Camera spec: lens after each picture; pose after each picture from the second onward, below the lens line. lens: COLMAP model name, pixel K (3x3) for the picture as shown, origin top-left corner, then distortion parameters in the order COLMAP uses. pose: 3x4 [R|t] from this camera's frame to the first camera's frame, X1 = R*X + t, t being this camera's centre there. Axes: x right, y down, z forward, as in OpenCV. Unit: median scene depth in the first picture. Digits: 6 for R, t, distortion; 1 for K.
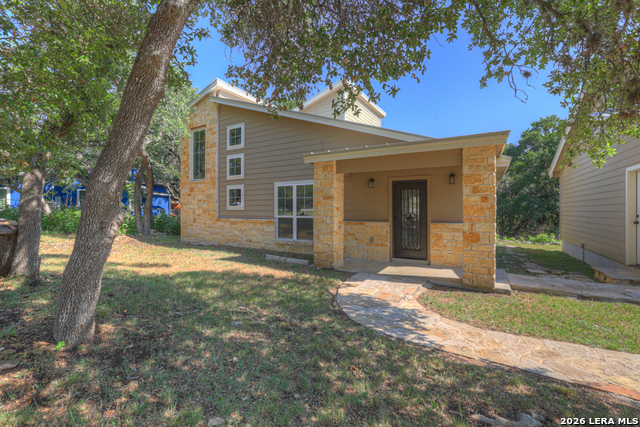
lens RADIAL K [[276.4, 0, 319.8], [0, 276.4, 212.0], [0, 0, 1]] dist [-0.038389, 0.013022]
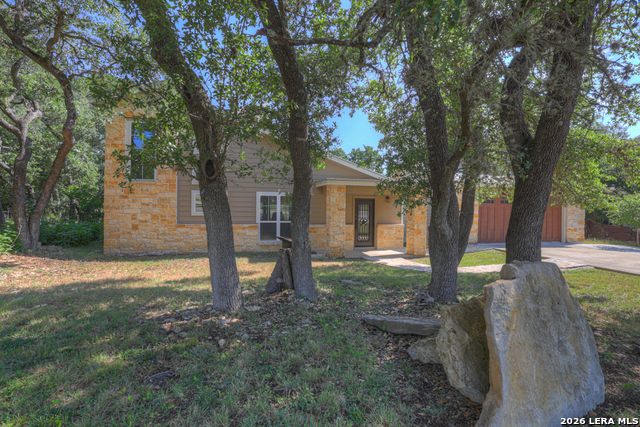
lens RADIAL K [[276.4, 0, 321.4], [0, 276.4, 213.1], [0, 0, 1]] dist [-0.038389, 0.013022]
pose [[0.726580, 0.001263, 0.687081, -0.936459], [-0.008253, 0.999942, 0.006889, -0.037231], [-0.687032, -0.010676, 0.726548, -0.007214]]
